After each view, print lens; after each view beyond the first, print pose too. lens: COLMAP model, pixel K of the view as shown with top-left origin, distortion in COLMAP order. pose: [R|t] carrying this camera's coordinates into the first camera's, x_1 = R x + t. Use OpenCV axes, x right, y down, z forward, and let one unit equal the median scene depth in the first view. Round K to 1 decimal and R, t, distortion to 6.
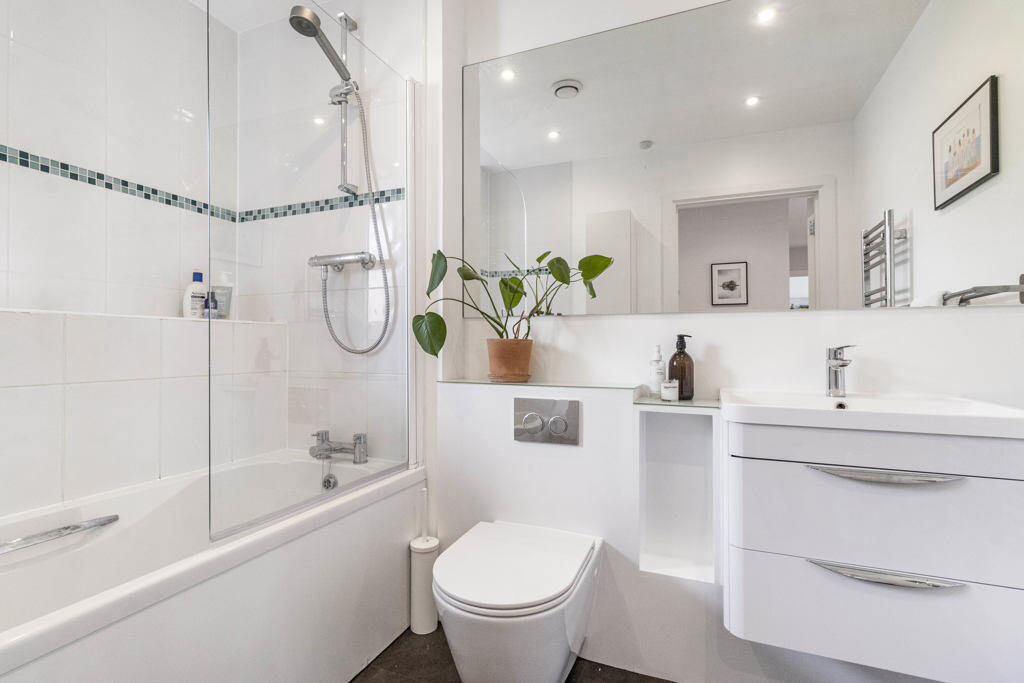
lens RADIAL K [[473.0, 0, 512.0], [0, 473.0, 341.5], [0, 0, 1]] dist [-0.019943, 0.000546]
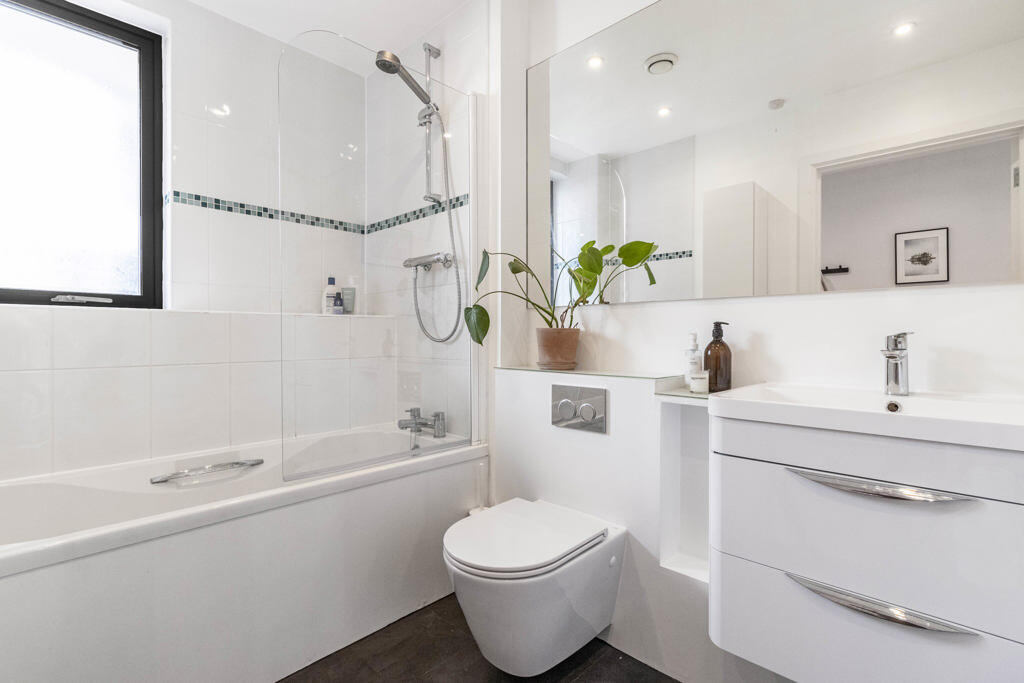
lens RADIAL K [[474.0, 0, 498.1], [0, 474.0, 338.7], [0, 0, 1]] dist [-0.026262, -0.001080]
pose [[0.925906, -0.000896, -0.377753, 0.250138], [0.006799, 0.999875, 0.014294, 0.002186], [0.377693, -0.015803, 0.925796, -0.009688]]
